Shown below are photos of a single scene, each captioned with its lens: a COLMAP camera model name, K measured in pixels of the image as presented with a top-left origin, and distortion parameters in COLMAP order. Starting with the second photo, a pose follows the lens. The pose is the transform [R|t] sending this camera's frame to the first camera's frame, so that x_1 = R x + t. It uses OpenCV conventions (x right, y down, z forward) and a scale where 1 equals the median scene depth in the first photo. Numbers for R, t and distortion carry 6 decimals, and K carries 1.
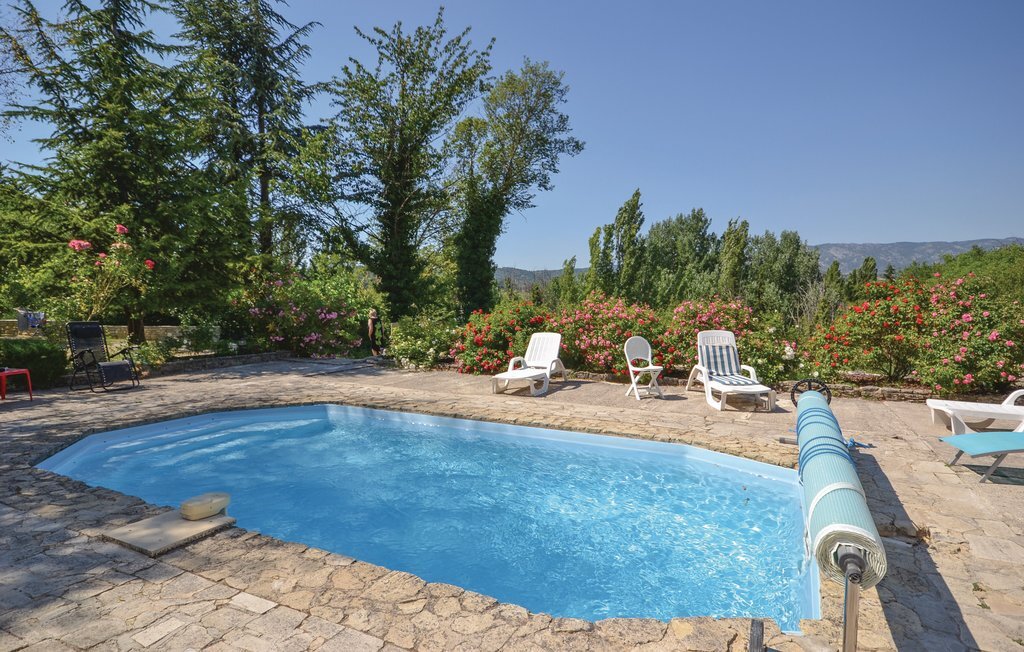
lens RADIAL K [[553.7, 0, 513.1], [0, 553.7, 324.1], [0, 0, 1]] dist [0.007626, -0.004606]
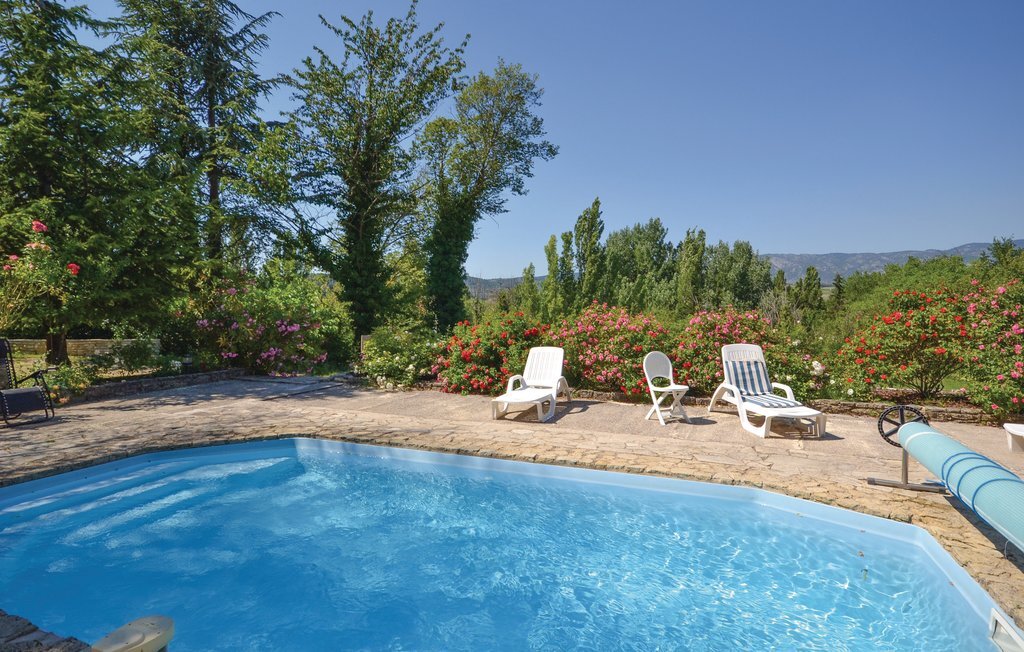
lens RADIAL K [[553.7, 0, 517.3], [0, 553.7, 309.1], [0, 0, 1]] dist [0.007626, -0.004606]
pose [[0.996252, -0.002011, 0.086475, -0.051213], [0.005597, 0.999133, -0.041251, -0.007070], [-0.086317, 0.041580, 0.995400, 0.093352]]
